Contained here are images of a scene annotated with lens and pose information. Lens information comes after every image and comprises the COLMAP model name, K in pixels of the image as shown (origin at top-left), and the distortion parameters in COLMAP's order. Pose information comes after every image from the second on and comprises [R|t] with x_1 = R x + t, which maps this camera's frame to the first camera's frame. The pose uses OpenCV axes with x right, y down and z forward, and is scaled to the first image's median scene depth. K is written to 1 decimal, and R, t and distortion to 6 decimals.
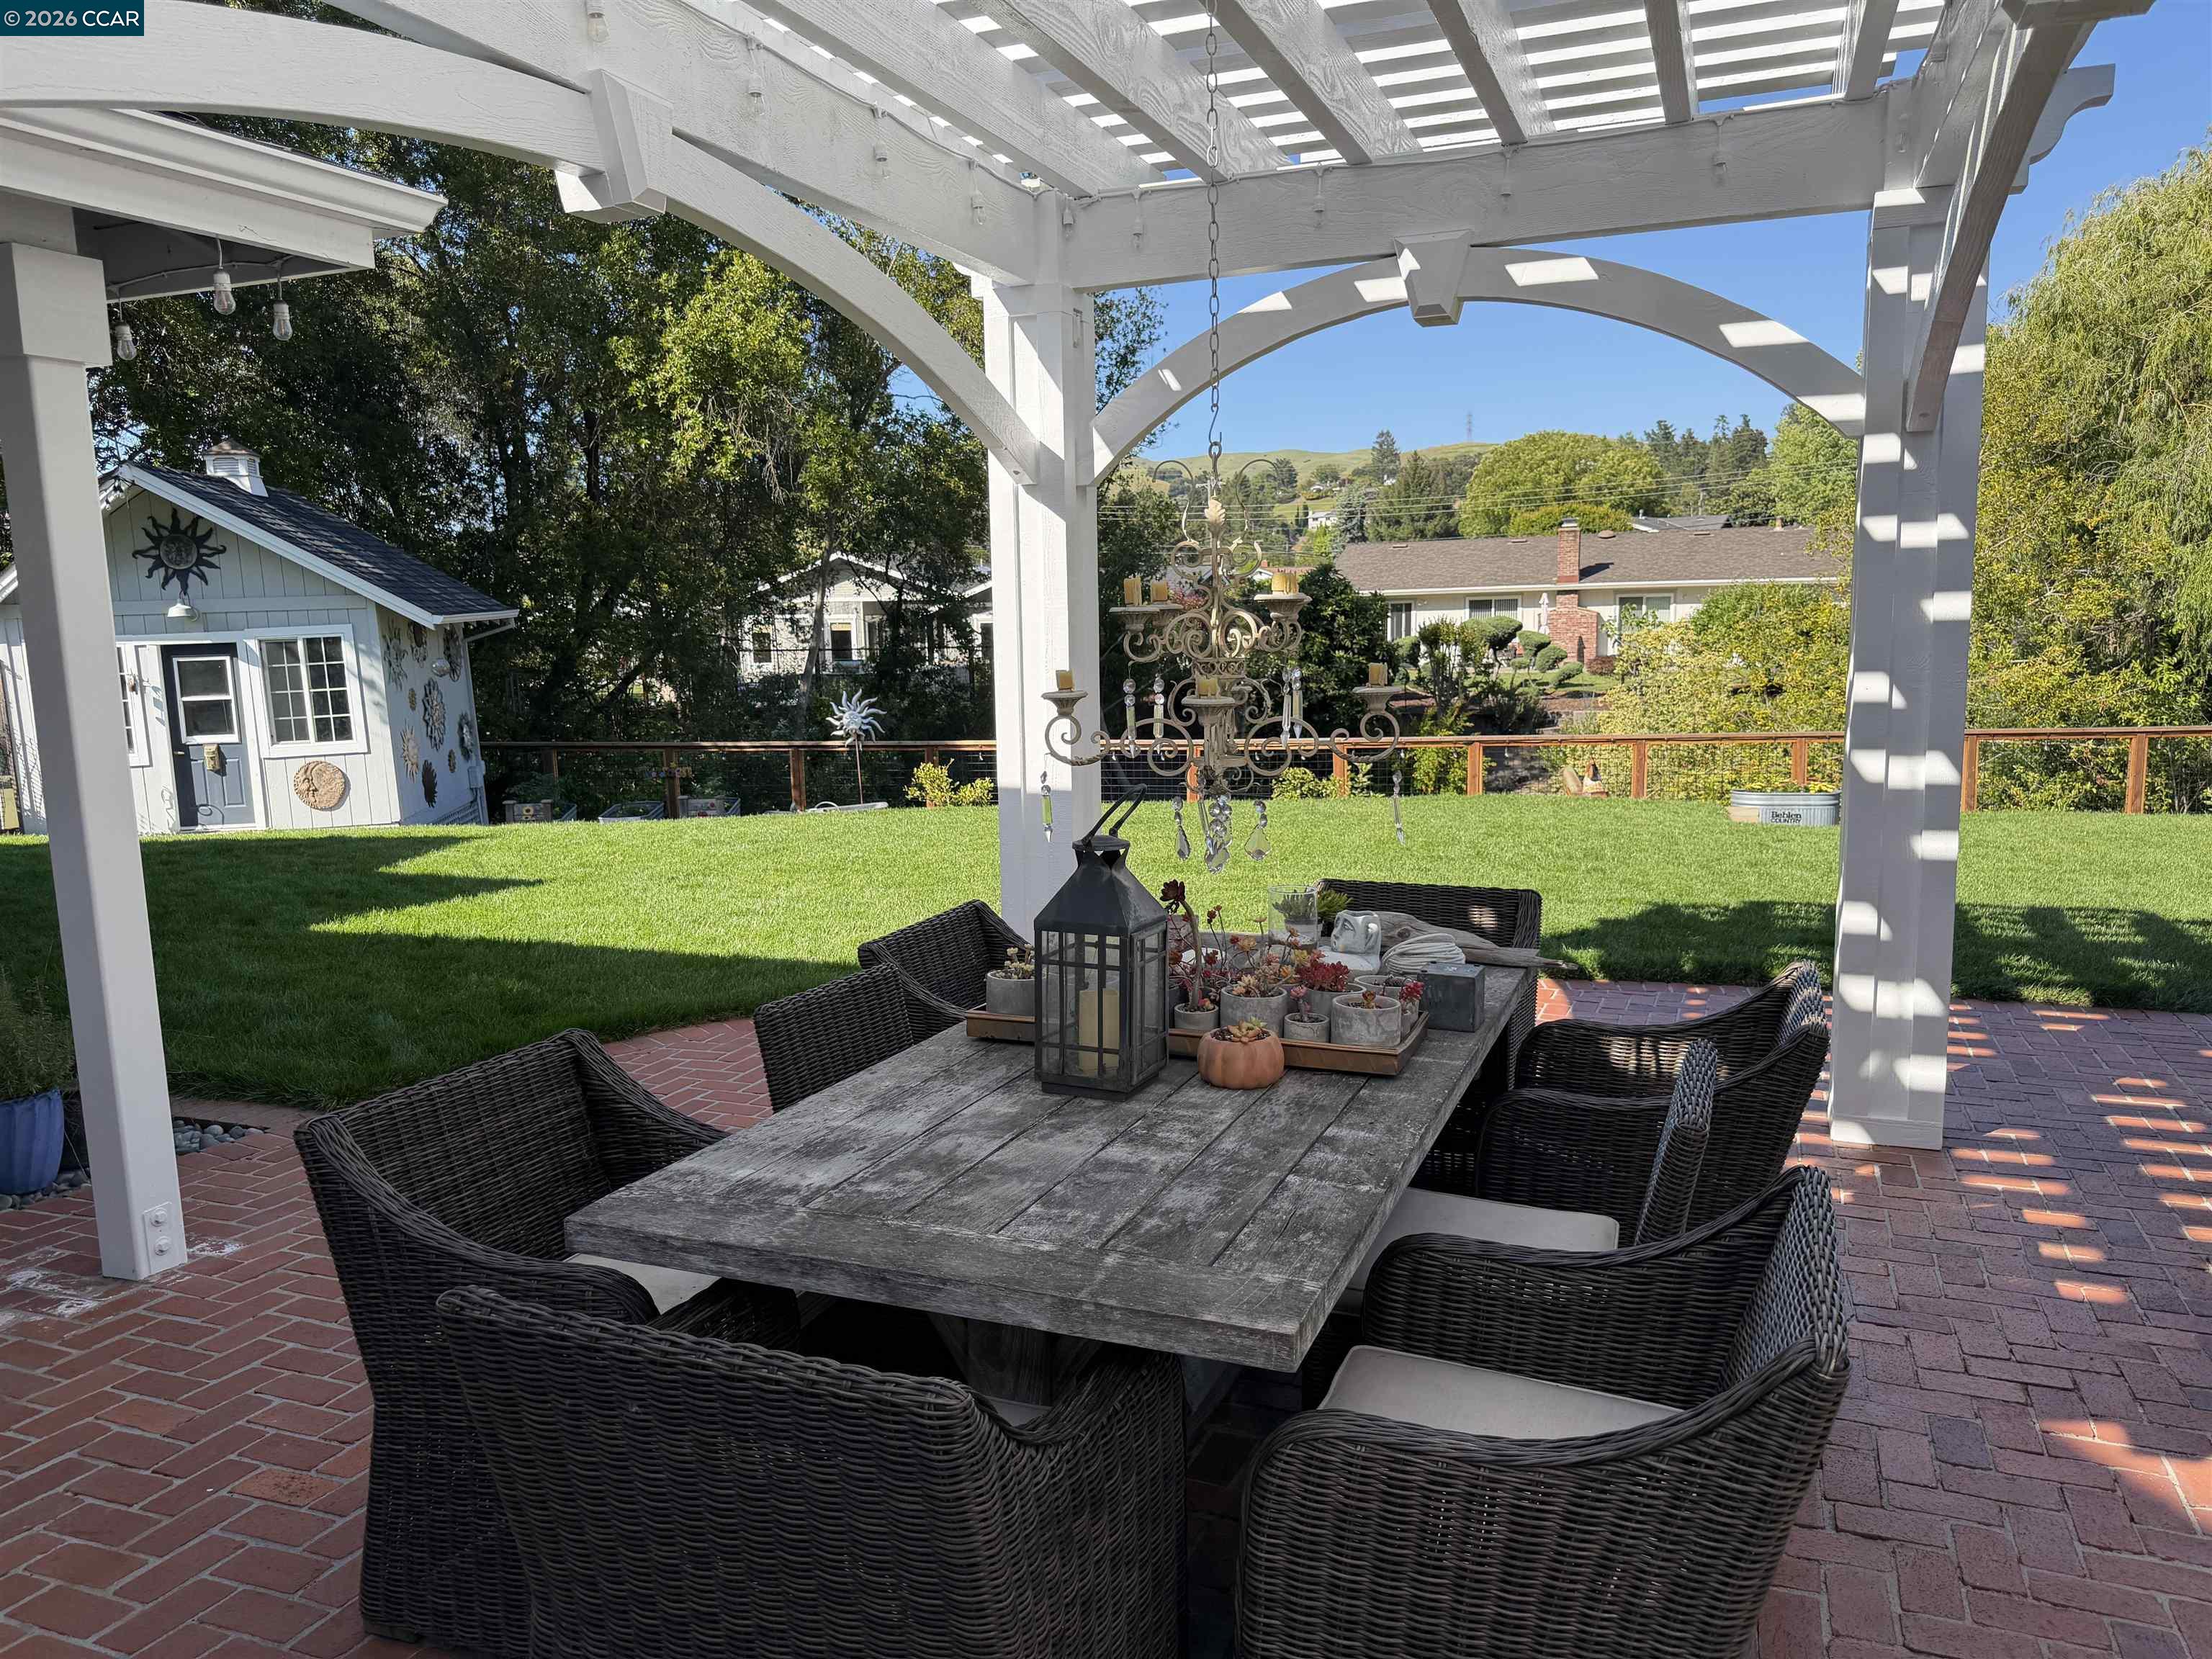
lens RADIAL K [[1563.2, 0, 1106.0], [0, 1563.2, 829.5], [0, 0, 1]] dist [0.054551, -0.076421]
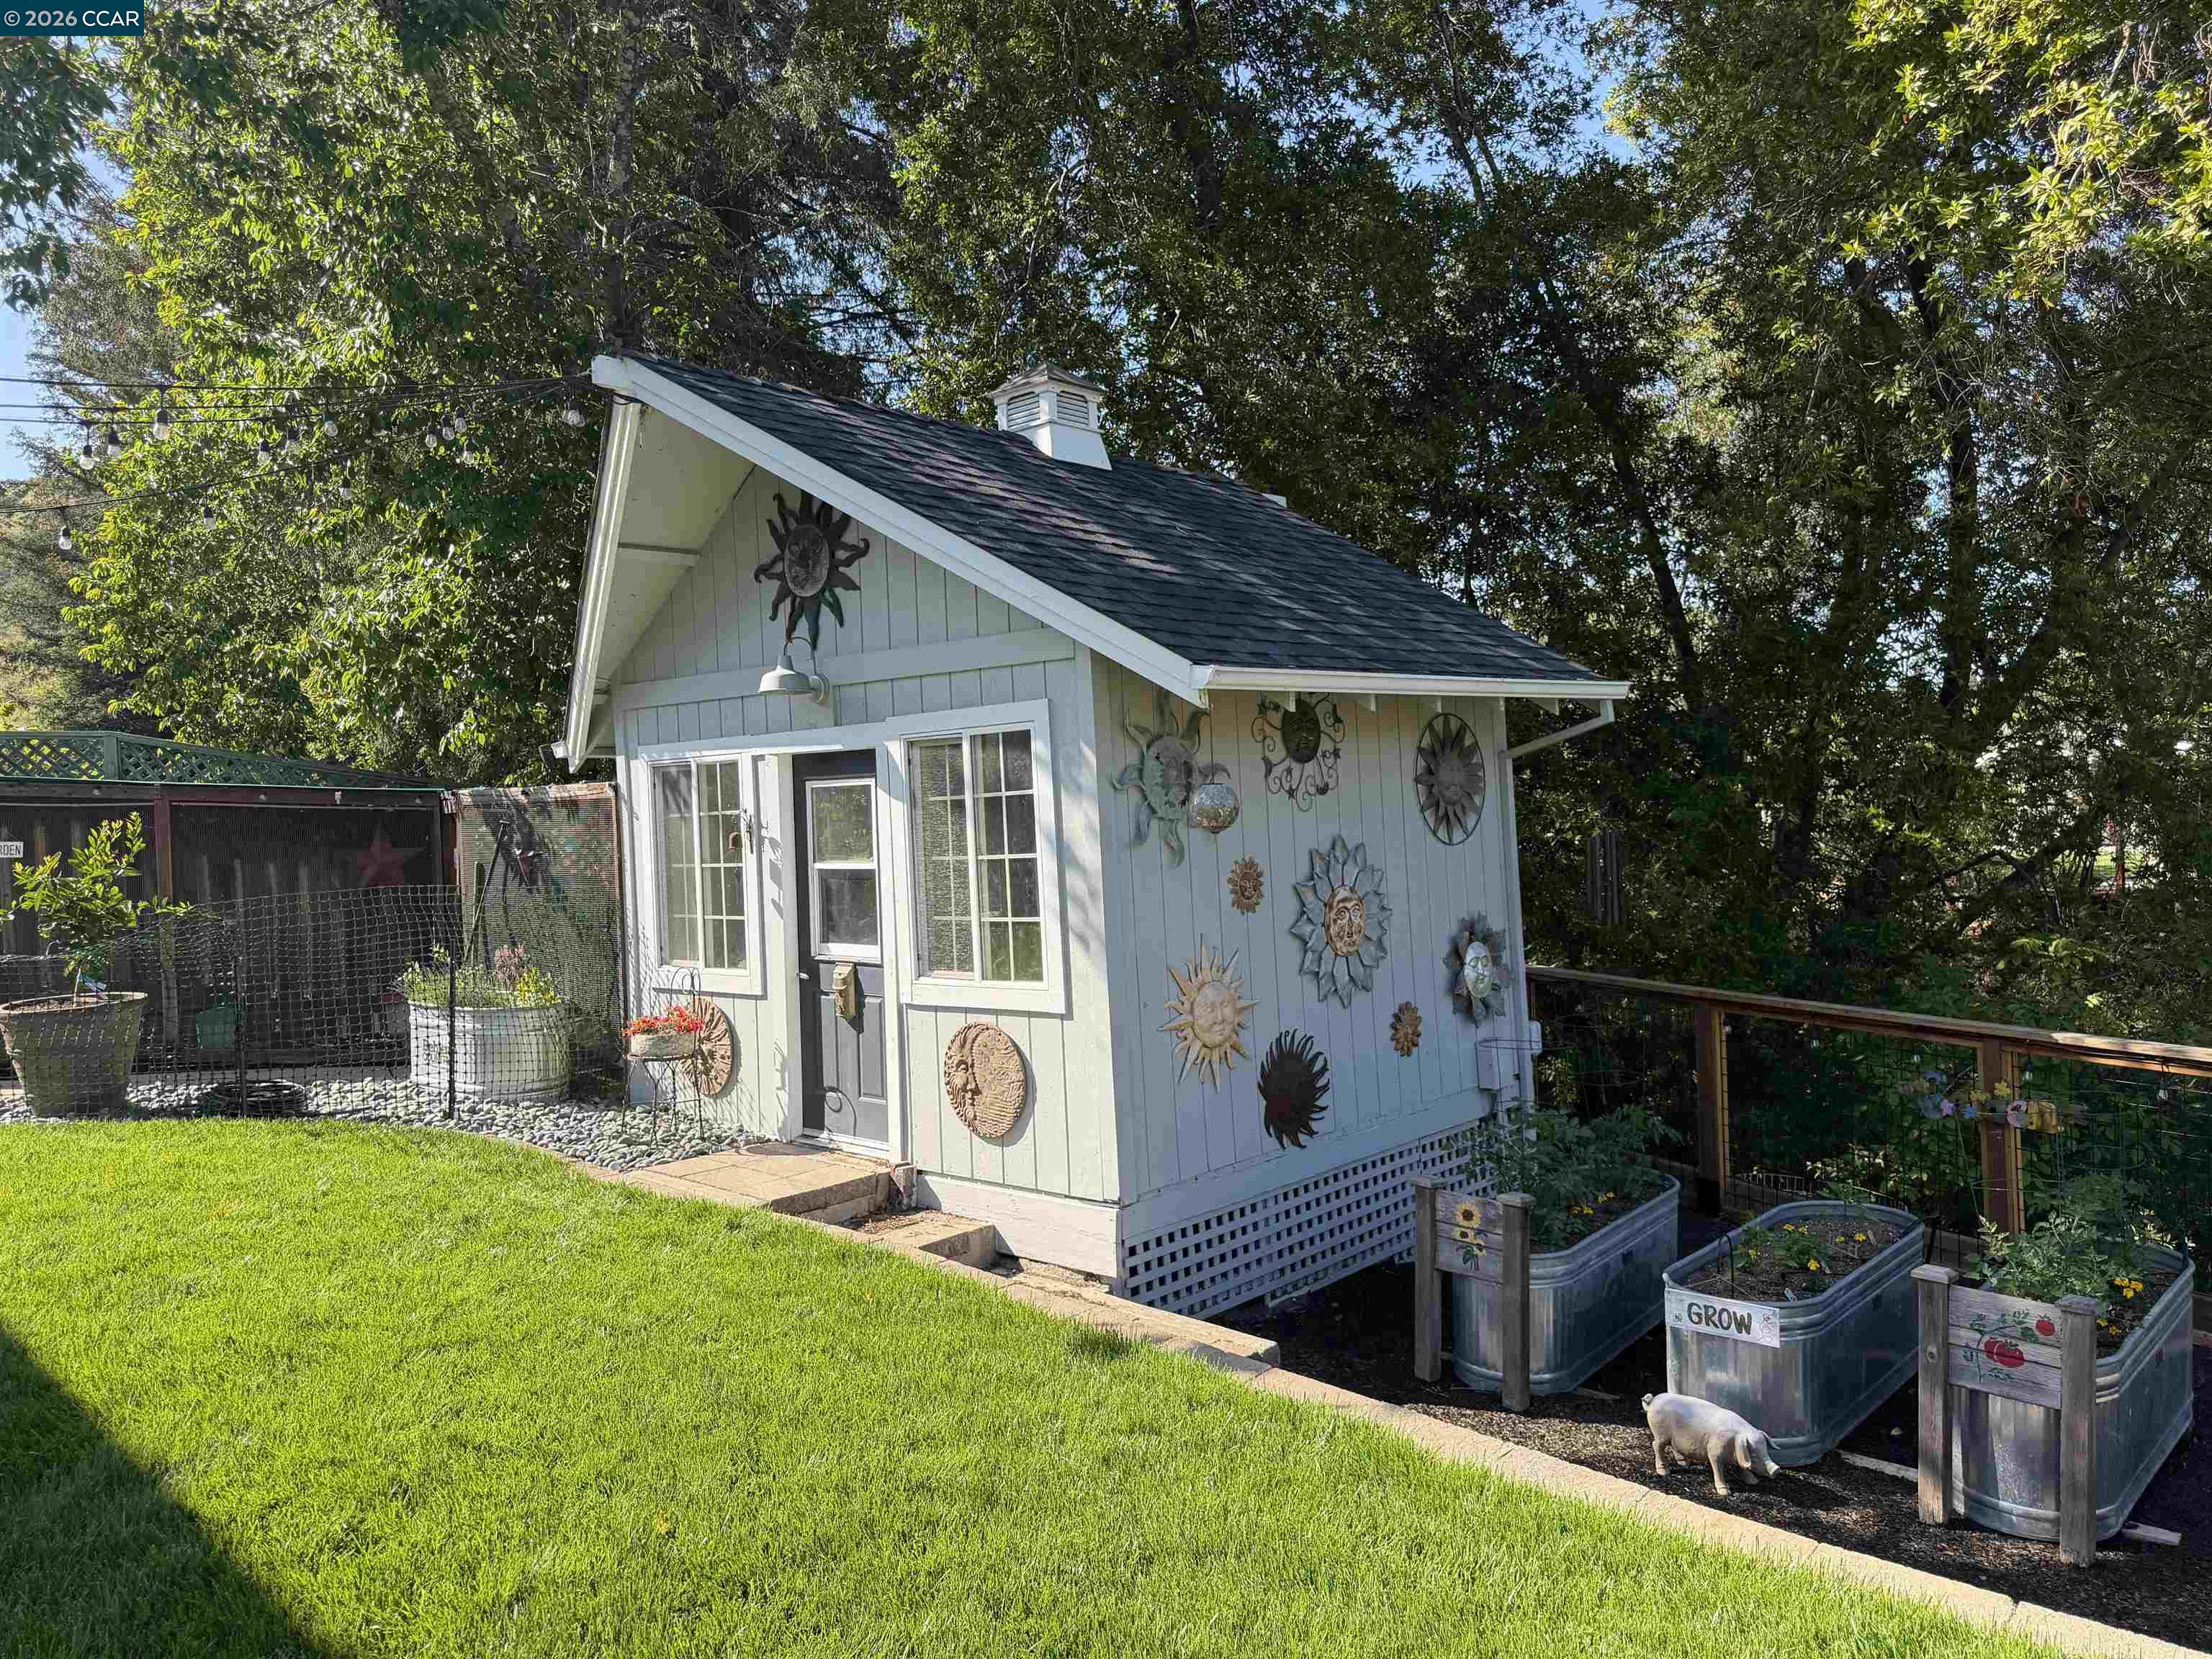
lens RADIAL K [[1563.2, 0, 1106.0], [0, 1563.2, 829.5], [0, 0, 1]] dist [0.054551, -0.076421]
pose [[0.621895, 0.020715, -0.782827, -0.152296], [-0.099714, 0.993608, -0.052922, -0.076923], [0.776727, 0.110971, 0.619985, 0.766941]]
